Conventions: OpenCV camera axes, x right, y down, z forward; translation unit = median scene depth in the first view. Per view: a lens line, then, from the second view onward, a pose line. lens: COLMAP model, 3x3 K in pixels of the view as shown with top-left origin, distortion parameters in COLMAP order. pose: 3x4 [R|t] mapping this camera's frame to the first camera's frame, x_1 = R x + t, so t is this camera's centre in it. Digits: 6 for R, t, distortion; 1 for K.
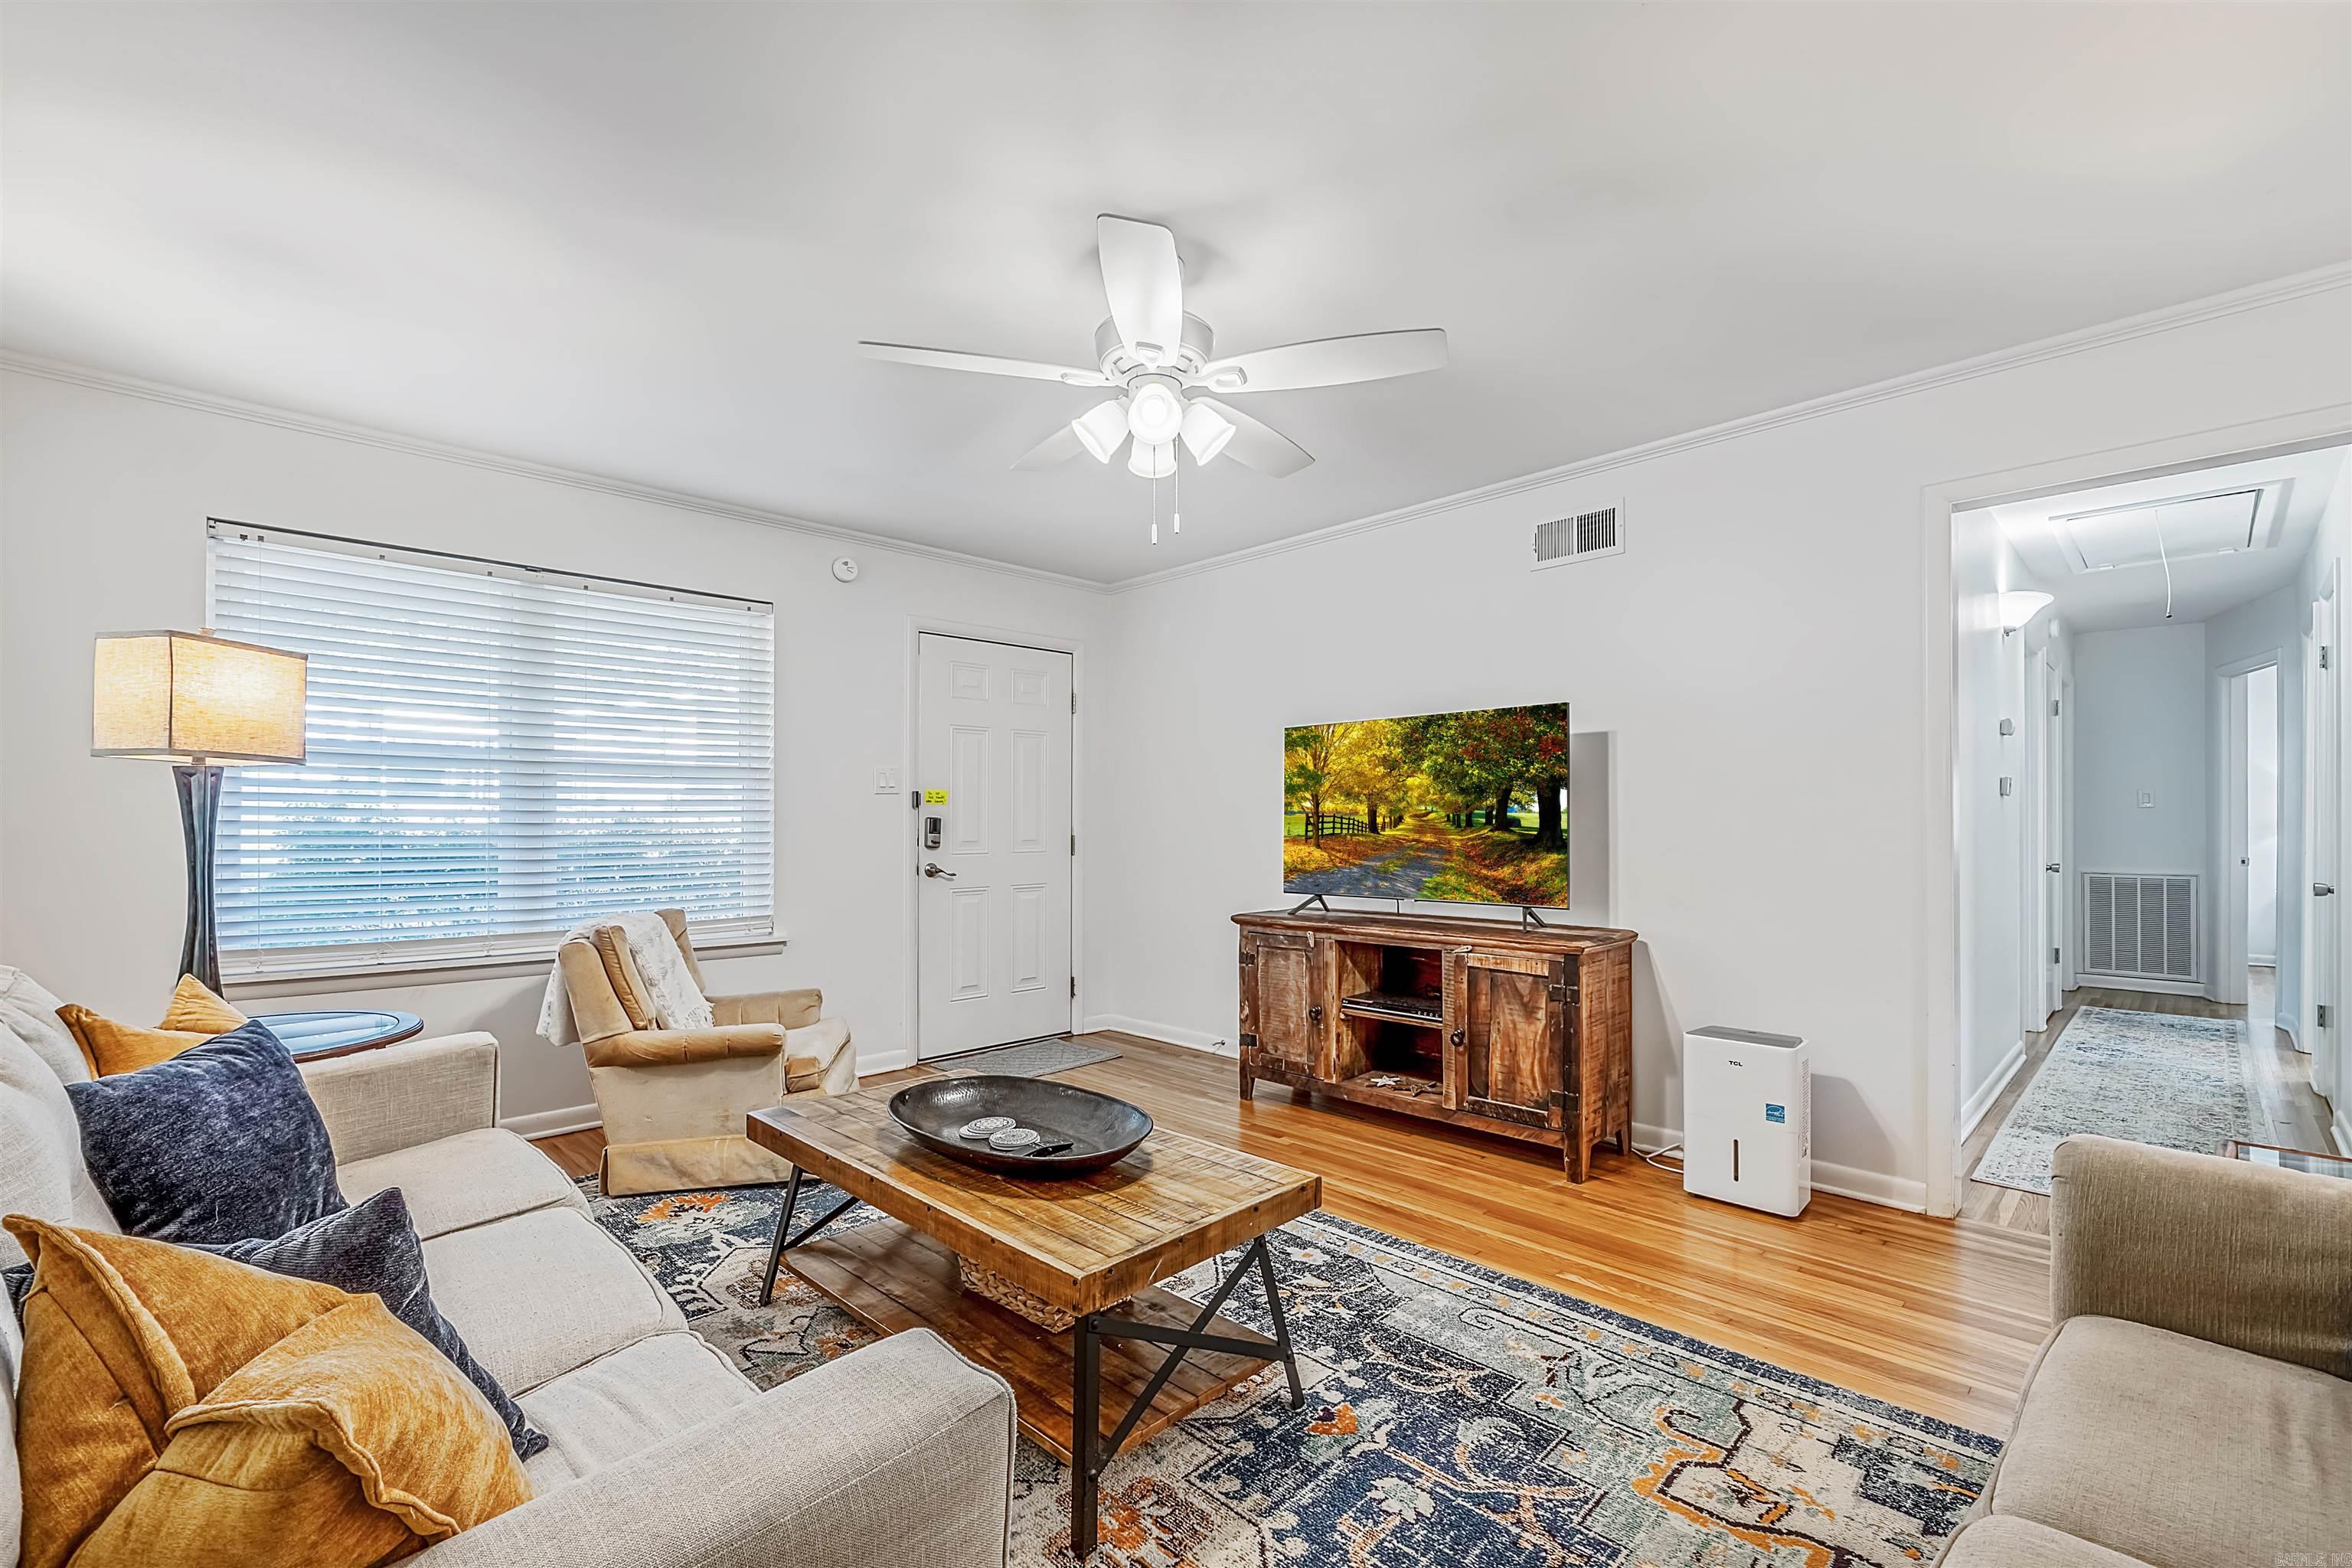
lens RADIAL K [[1005.4, 0, 1193.6], [0, 1005.4, 784.0], [0, 0, 1]] dist [-0.014856, -0.000322]
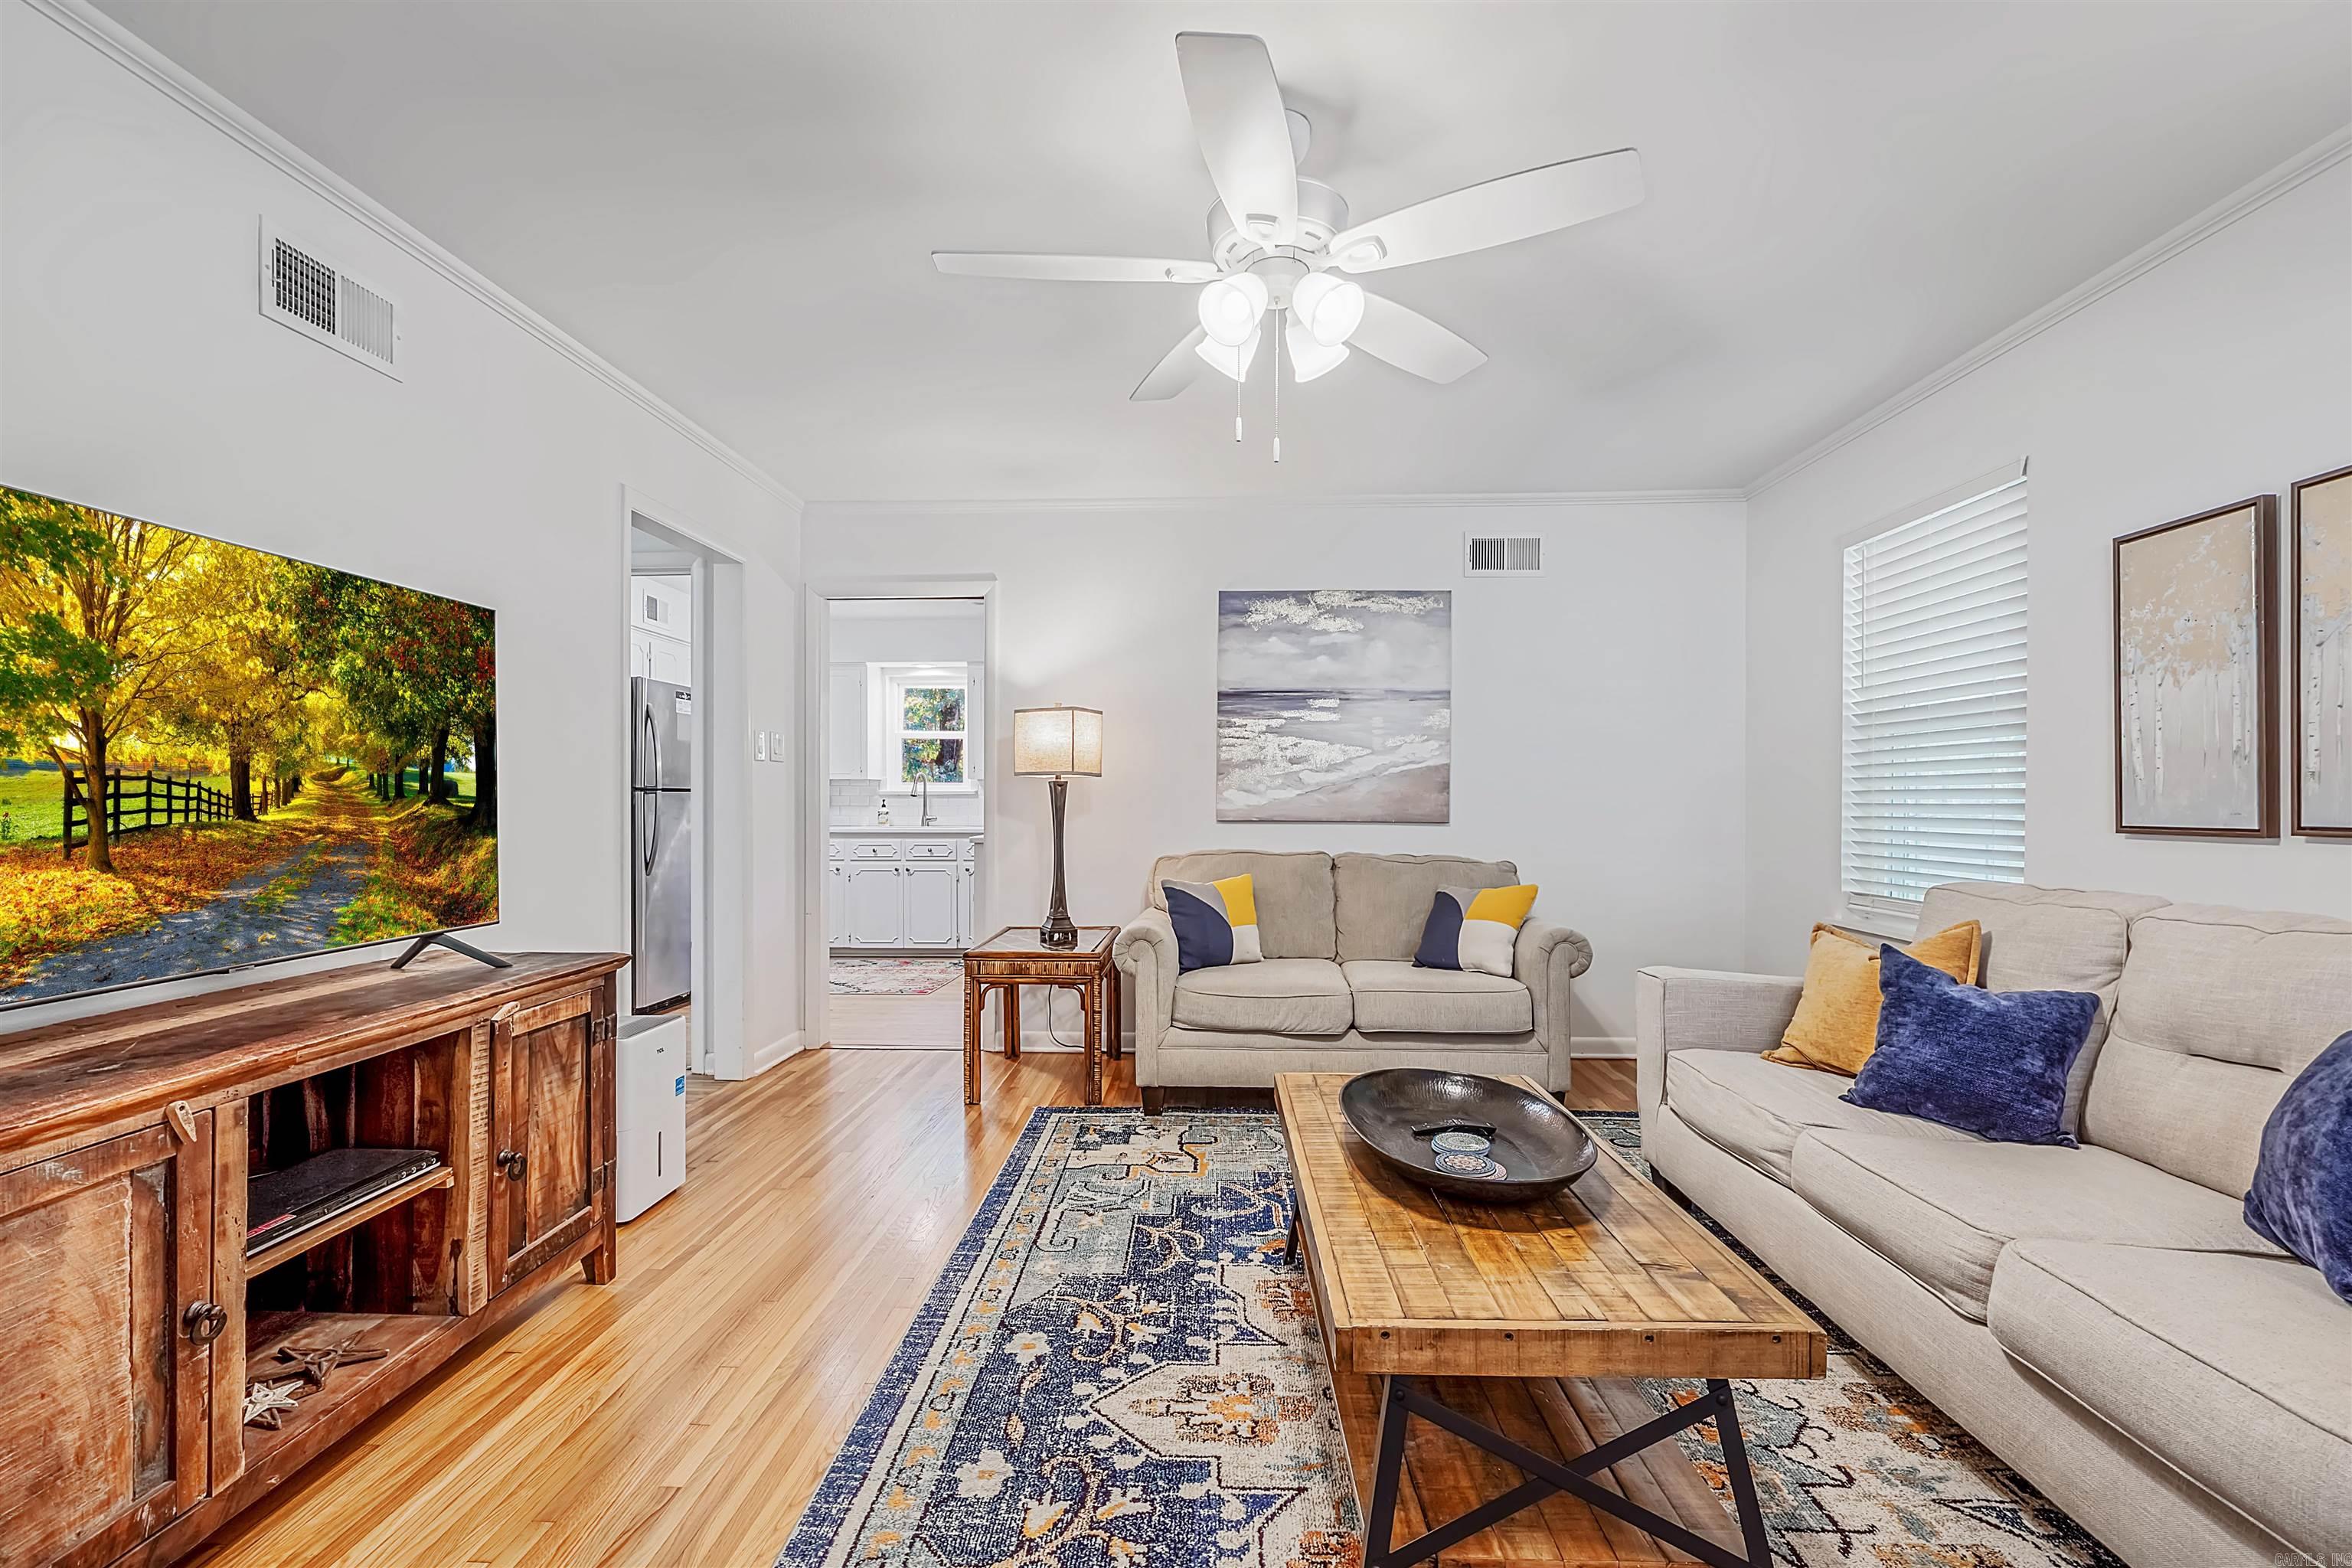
lens RADIAL K [[1095.9, 0, 1194.7], [0, 1095.9, 794.4], [0, 0, 1]] dist [-0.049174, -0.001495]
pose [[-0.676801, -0.001867, 0.736164, -0.414469], [-0.009991, 0.999928, -0.006650, 0.039784], [-0.736098, -0.011856, -0.676771, 1.056333]]
